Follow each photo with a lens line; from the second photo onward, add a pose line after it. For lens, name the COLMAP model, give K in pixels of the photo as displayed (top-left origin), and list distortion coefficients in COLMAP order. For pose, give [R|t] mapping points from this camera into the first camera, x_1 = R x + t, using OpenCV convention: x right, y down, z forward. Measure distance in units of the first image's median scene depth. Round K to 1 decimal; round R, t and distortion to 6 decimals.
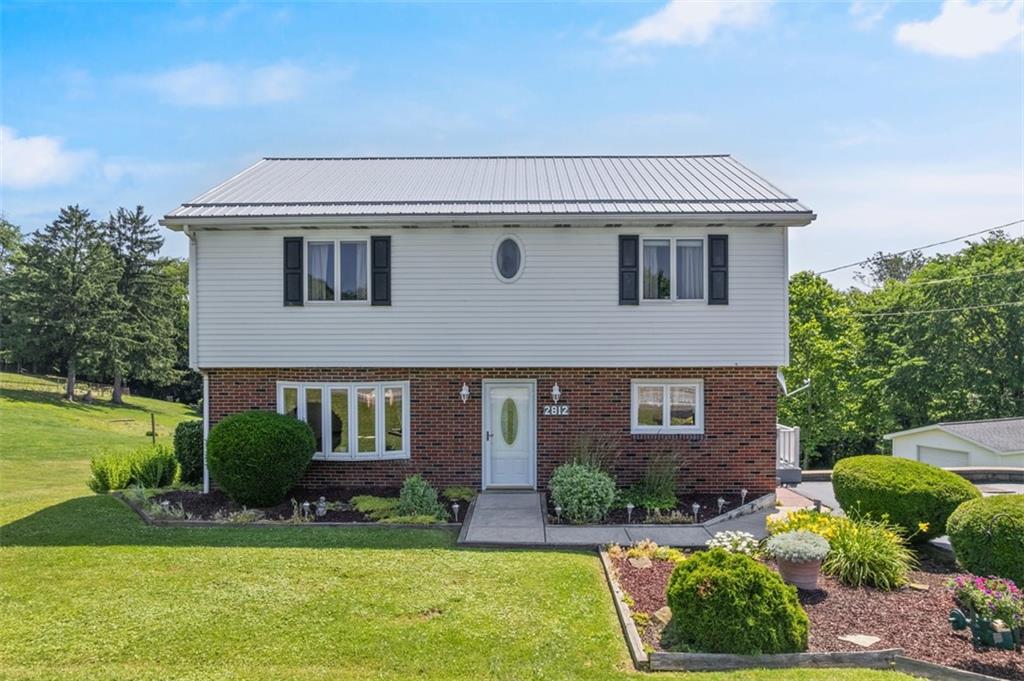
lens RADIAL K [[641.4, 0, 533.8], [0, 641.4, 345.1], [0, 0, 1]] dist [-0.008112, 0.002923]
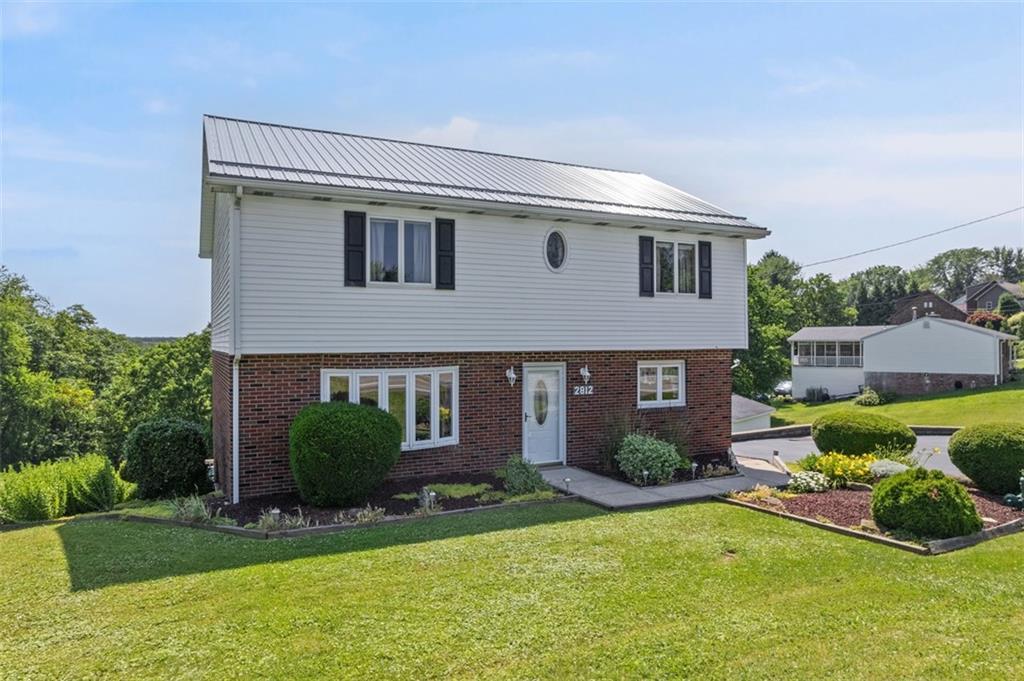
lens RADIAL K [[641.4, 0, 582.7], [0, 641.4, 324.9], [0, 0, 1]] dist [-0.008112, 0.002923]
pose [[0.883296, 0.011415, 0.468677, -0.499415], [-0.008373, 0.999928, -0.008575, -0.000702], [-0.468741, 0.003650, 0.883328, 0.033328]]
